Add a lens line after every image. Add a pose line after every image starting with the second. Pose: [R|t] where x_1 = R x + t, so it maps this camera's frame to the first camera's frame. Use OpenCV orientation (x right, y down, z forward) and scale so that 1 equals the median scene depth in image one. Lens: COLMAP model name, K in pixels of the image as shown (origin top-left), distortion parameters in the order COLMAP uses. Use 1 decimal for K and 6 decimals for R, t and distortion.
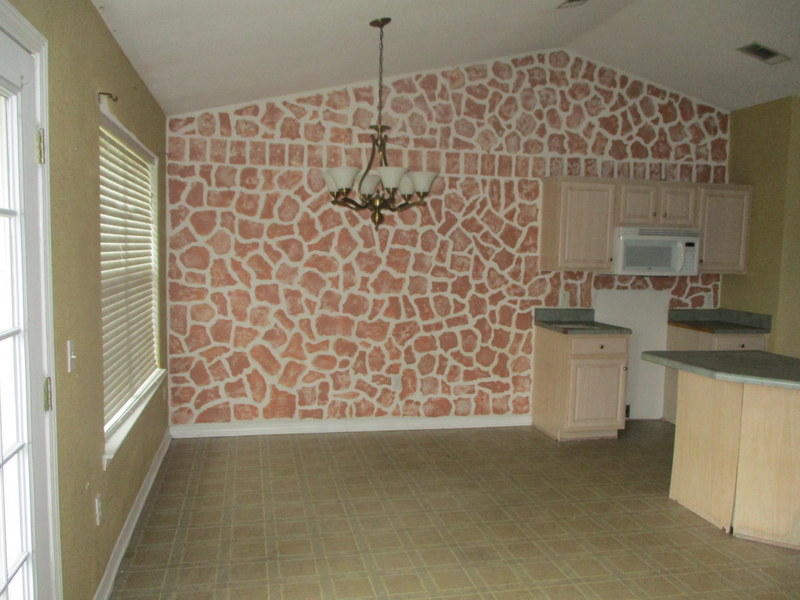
lens RADIAL K [[667.4, 0, 400.3], [0, 667.4, 300.9], [0, 0, 1]] dist [-0.026911, 0.010603]
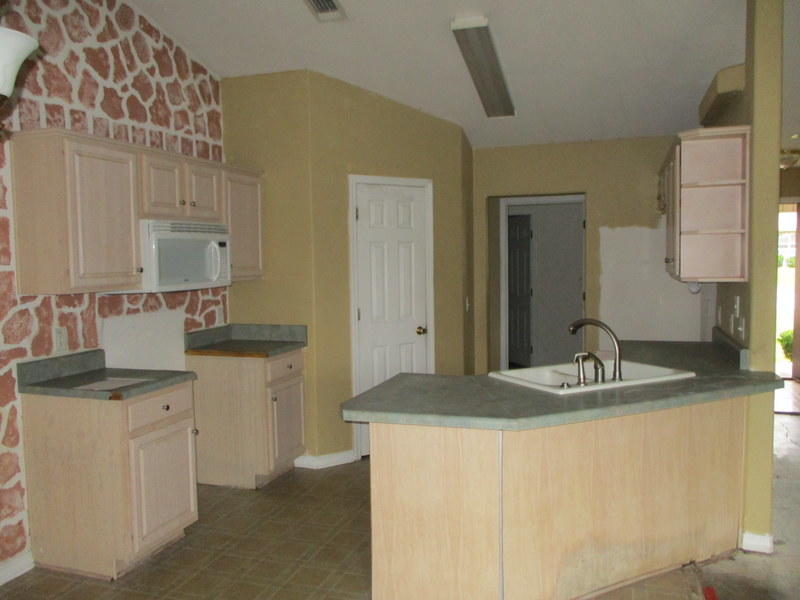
lens RADIAL K [[667.4, 0, 398.1], [0, 667.4, 303.3], [0, 0, 1]] dist [-0.026911, 0.010603]
pose [[0.527792, -0.093120, 0.844254, -0.094653], [0.098074, 0.994005, 0.048326, -0.034539], [-0.843693, 0.057293, 0.533761, 0.422025]]
